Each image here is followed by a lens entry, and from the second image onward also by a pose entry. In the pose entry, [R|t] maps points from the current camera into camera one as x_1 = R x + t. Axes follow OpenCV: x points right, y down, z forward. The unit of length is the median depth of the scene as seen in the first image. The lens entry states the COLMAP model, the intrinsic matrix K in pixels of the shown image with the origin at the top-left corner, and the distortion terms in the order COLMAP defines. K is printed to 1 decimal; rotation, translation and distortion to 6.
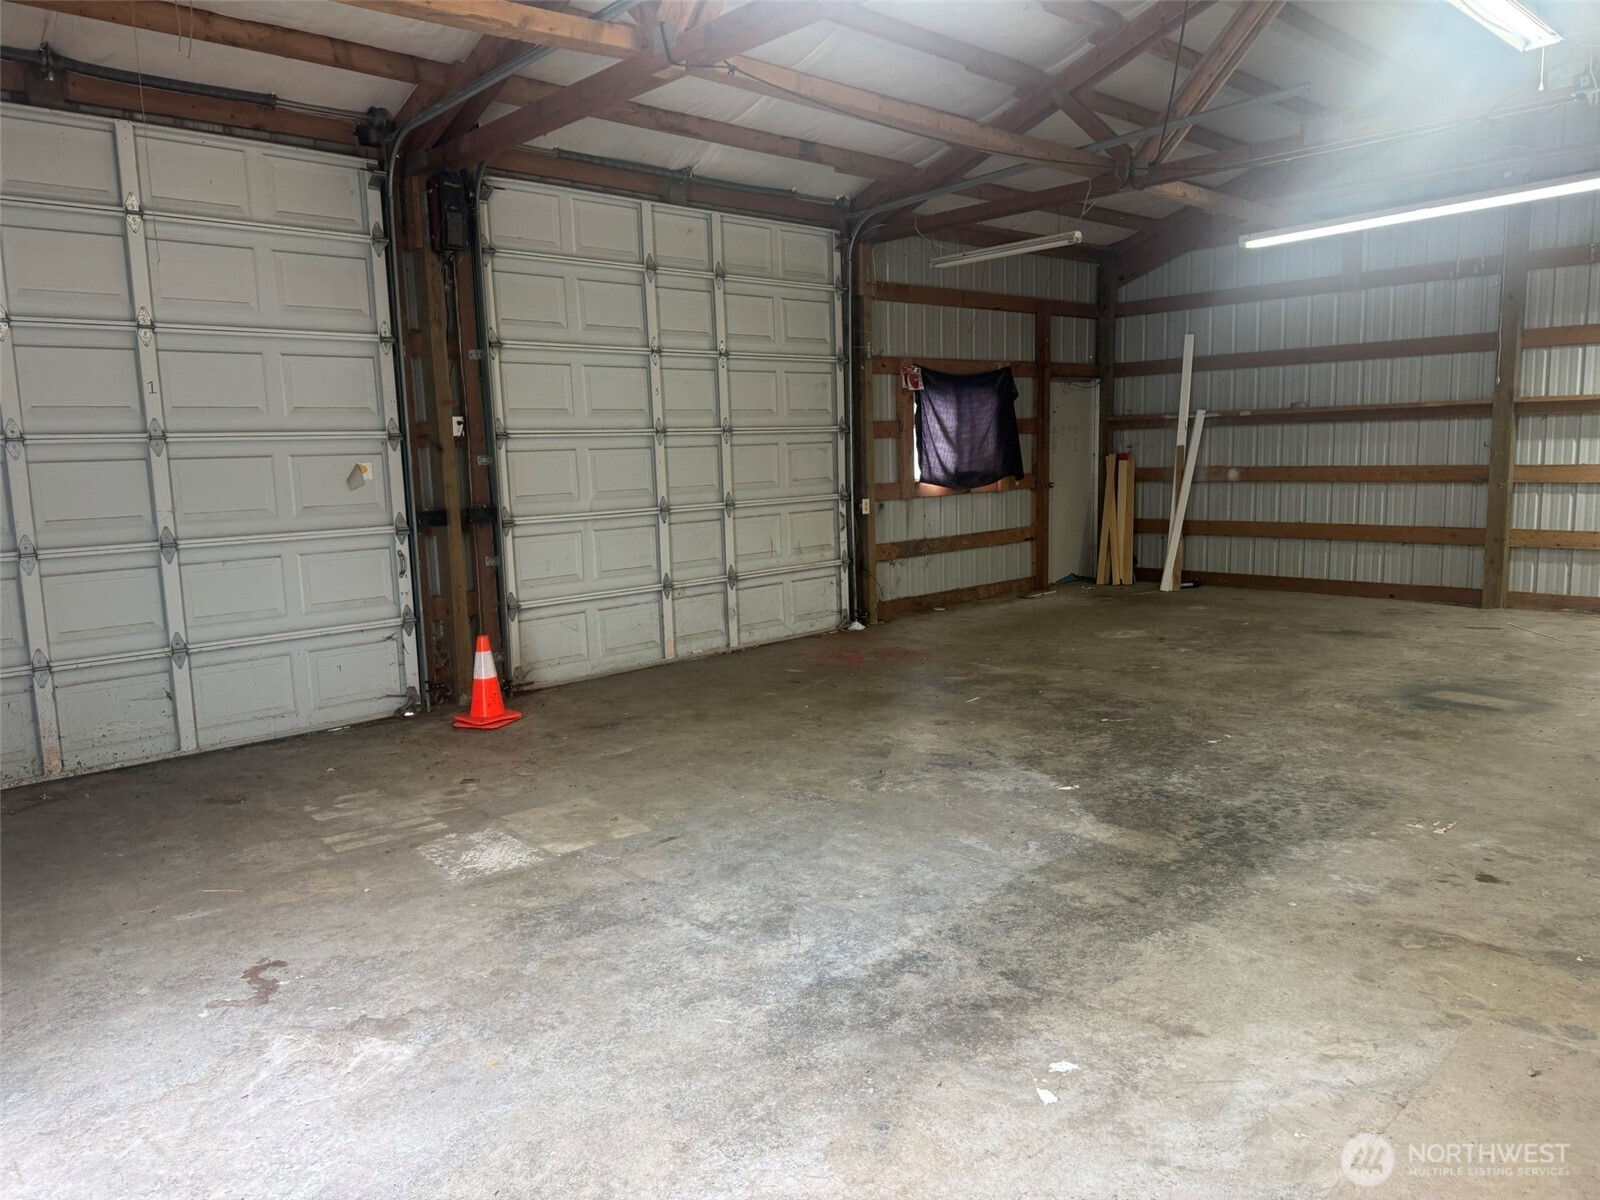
lens RADIAL K [[1123.0, 0, 794.9], [0, 1123.0, 587.9], [0, 0, 1]] dist [0.113511, -0.170041]
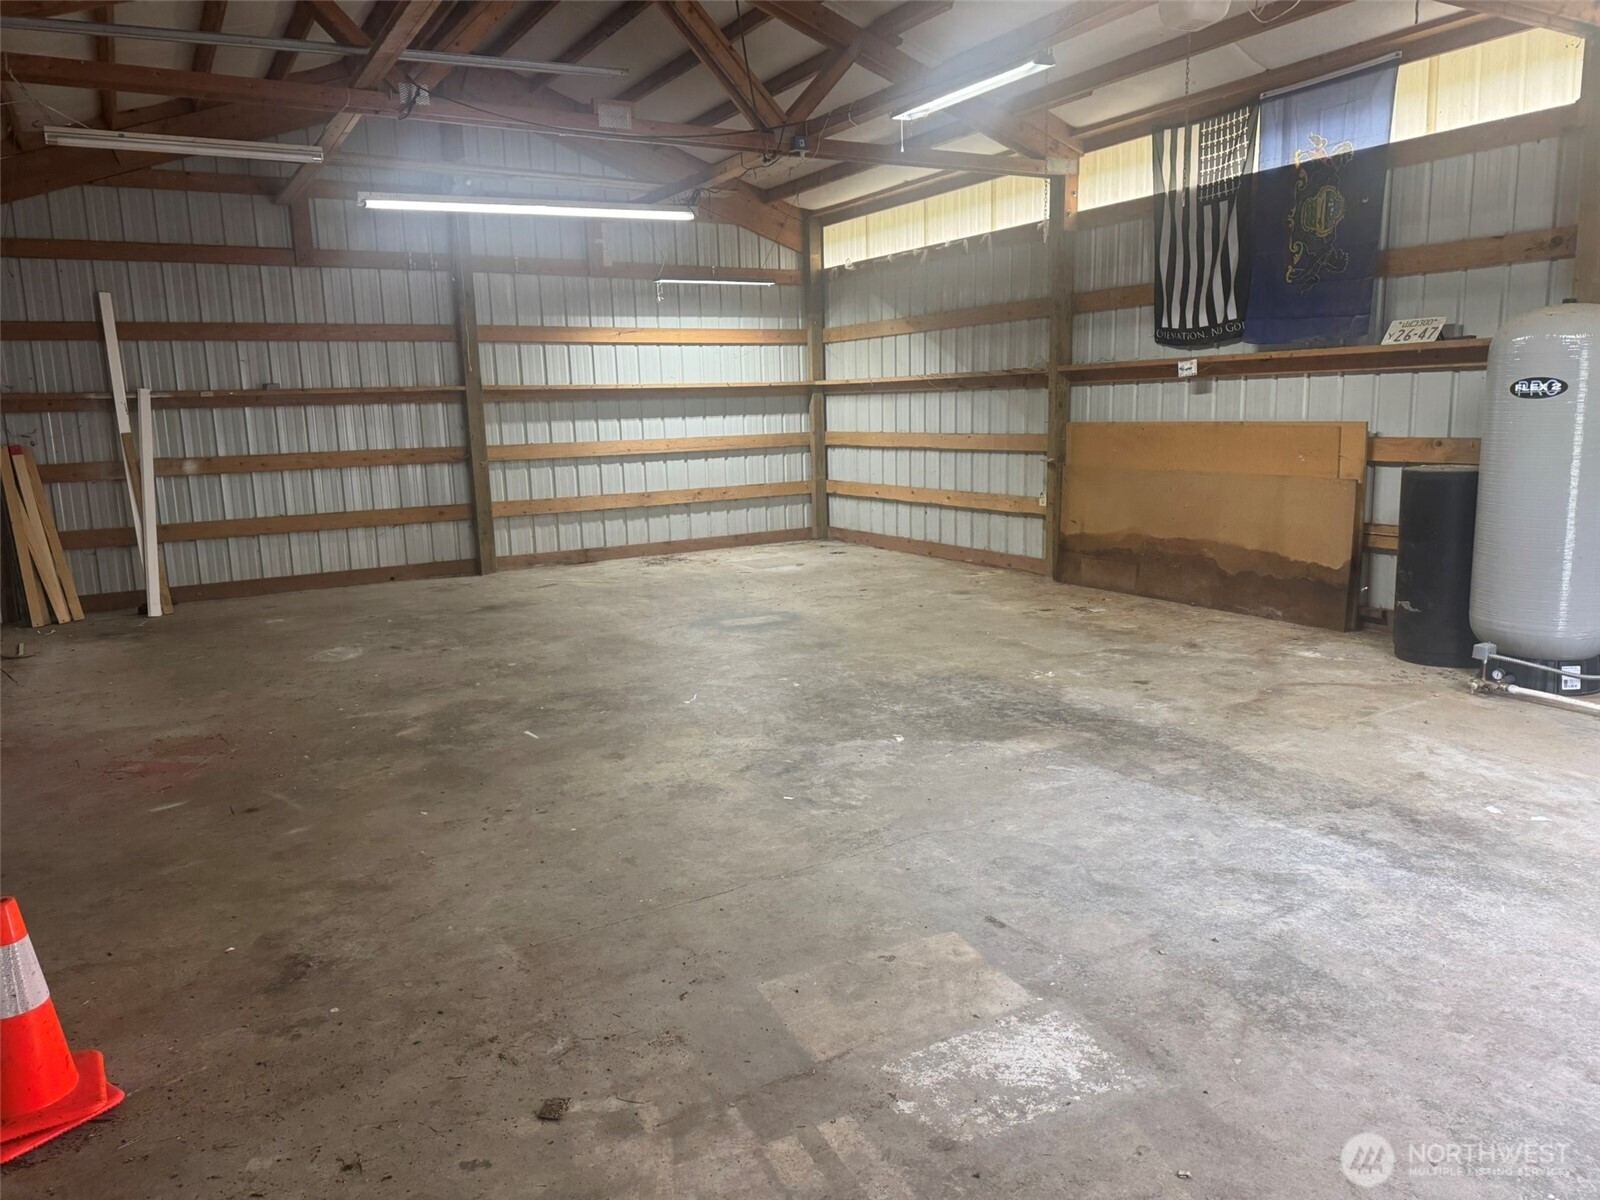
lens RADIAL K [[1123.0, 0, 794.9], [0, 1123.0, 587.9], [0, 0, 1]] dist [0.113511, -0.170041]
pose [[0.215939, -0.137676, 0.966652, -0.874492], [0.146922, 0.983319, 0.107229, -0.095040], [-0.965290, 0.118867, 0.232564, 0.983001]]
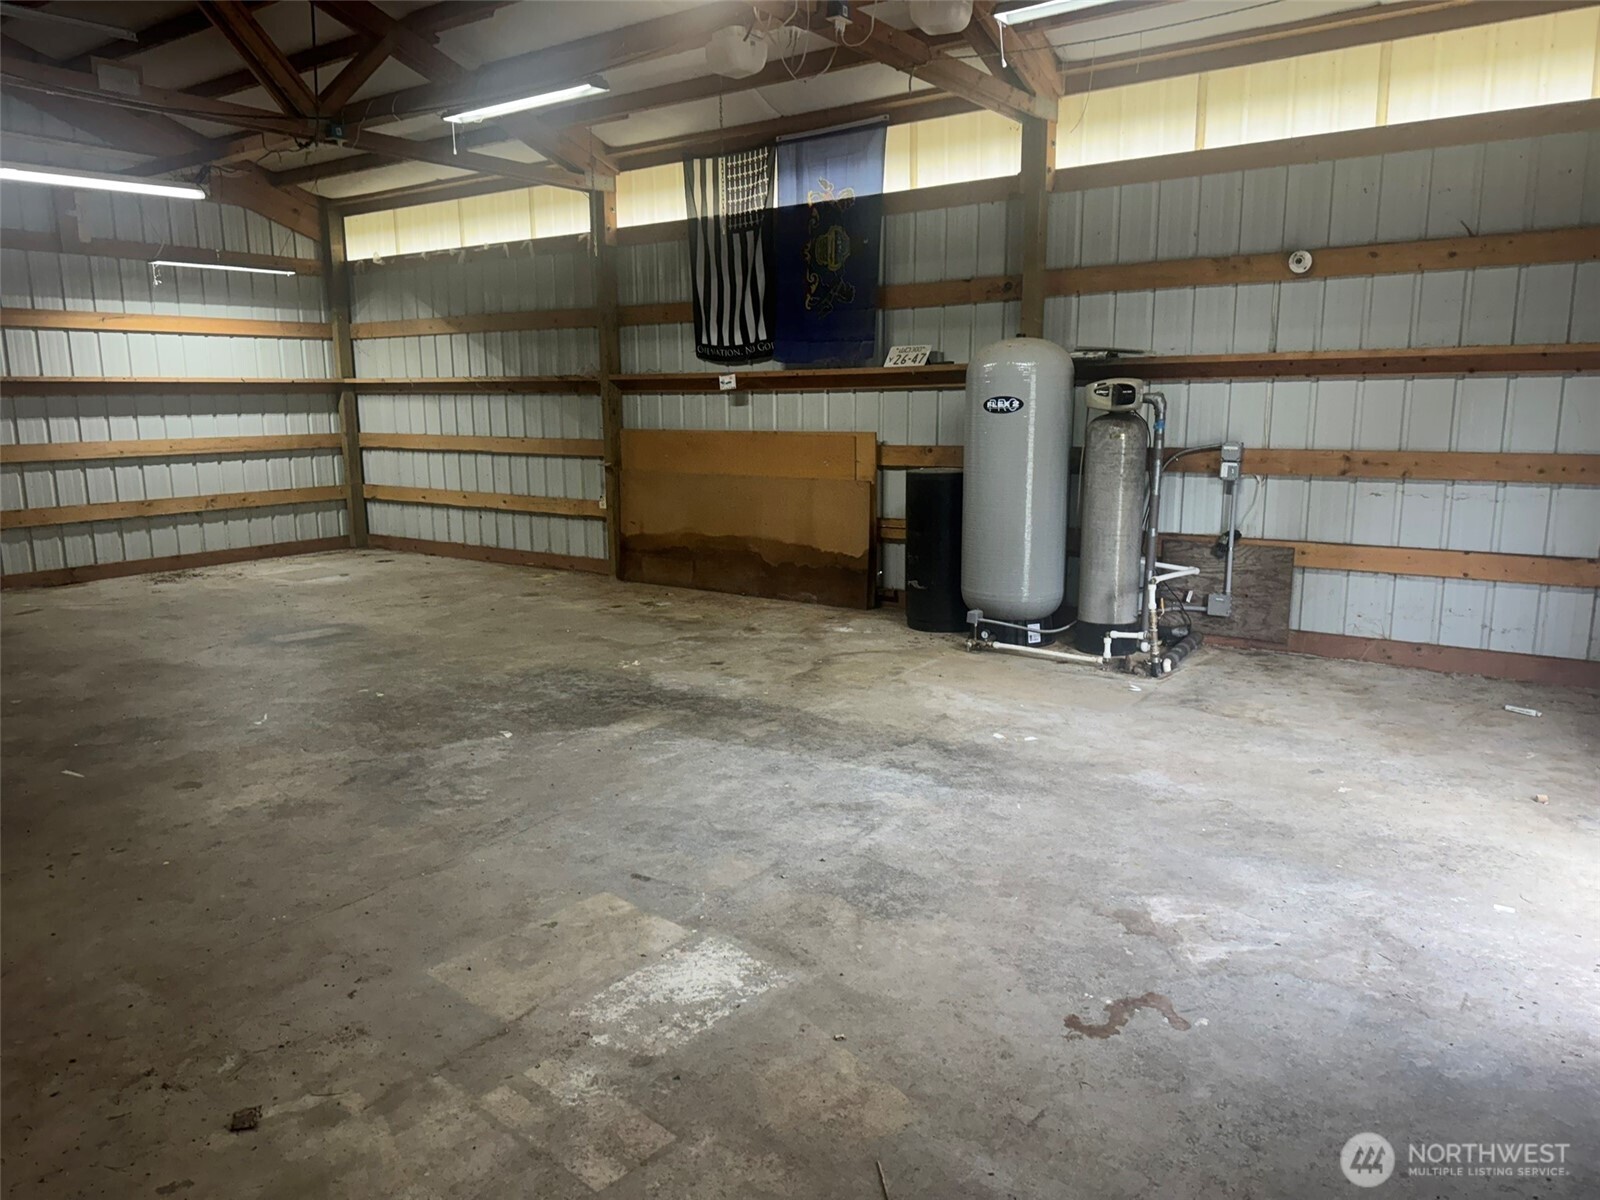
lens RADIAL K [[1120.3, 0, 800.0], [0, 1120.3, 600.0], [0, 0, 1]] dist [0.150390, -0.221823]
pose [[-0.204047, -0.142288, 0.968566, -0.950717], [0.139820, 0.975002, 0.172689, -0.102810], [-0.968925, 0.170661, -0.179051, 1.060046]]
